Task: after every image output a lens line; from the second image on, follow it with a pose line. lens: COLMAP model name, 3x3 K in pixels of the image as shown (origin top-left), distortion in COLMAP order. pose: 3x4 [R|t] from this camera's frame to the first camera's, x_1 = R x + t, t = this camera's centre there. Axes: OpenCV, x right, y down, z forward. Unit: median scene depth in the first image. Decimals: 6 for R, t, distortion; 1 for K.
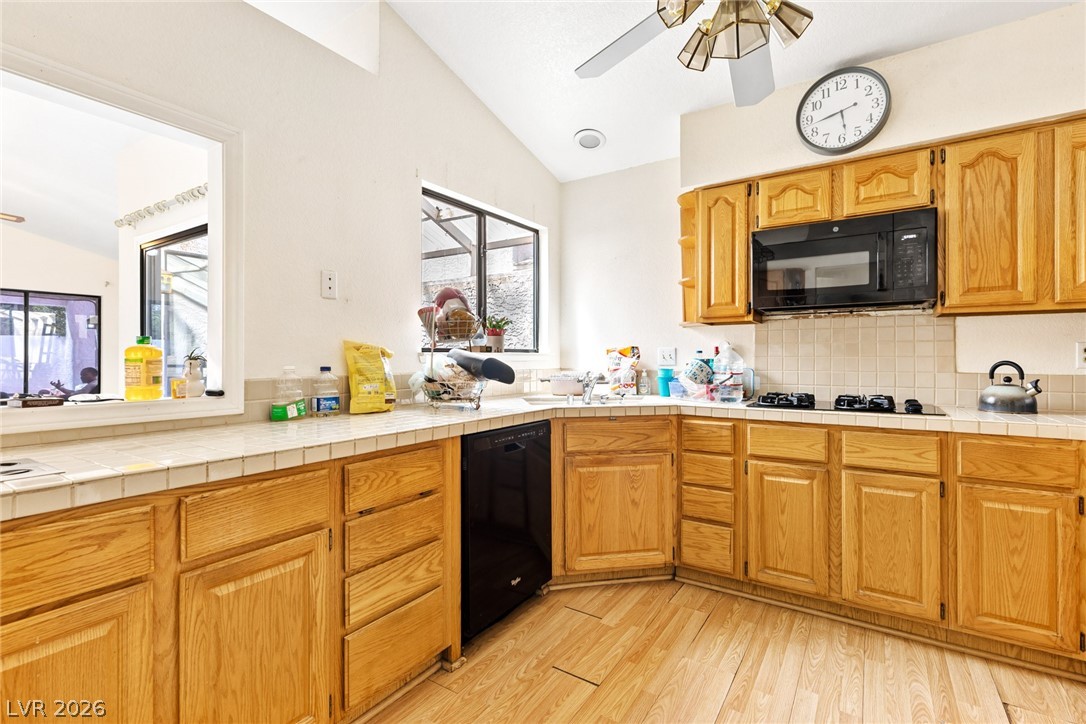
lens RADIAL K [[491.9, 0, 543.0], [0, 491.9, 365.1], [0, 0, 1]] dist [0.003239, 0.000095]
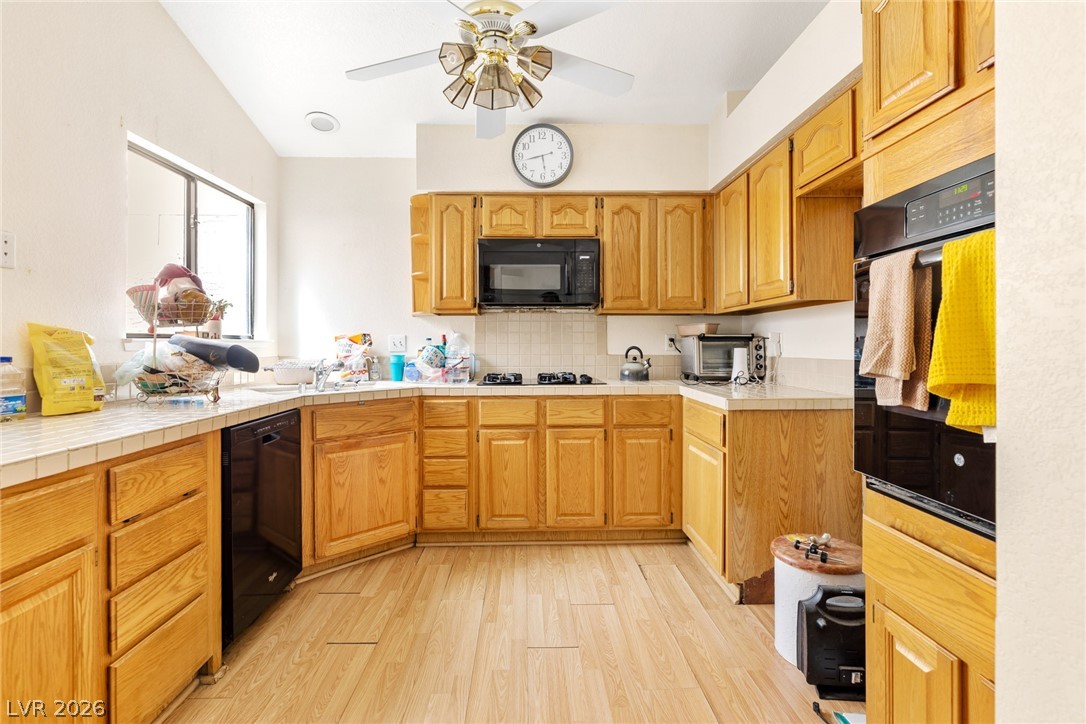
lens RADIAL K [[523.2, 0, 526.6], [0, 523.2, 359.8], [0, 0, 1]] dist [-0.002518, 0.000014]
pose [[0.825781, -0.017761, 0.563711, -0.219607], [0.010107, 0.999810, 0.016695, 0.002544], [-0.563900, -0.008089, 0.825804, -0.124495]]
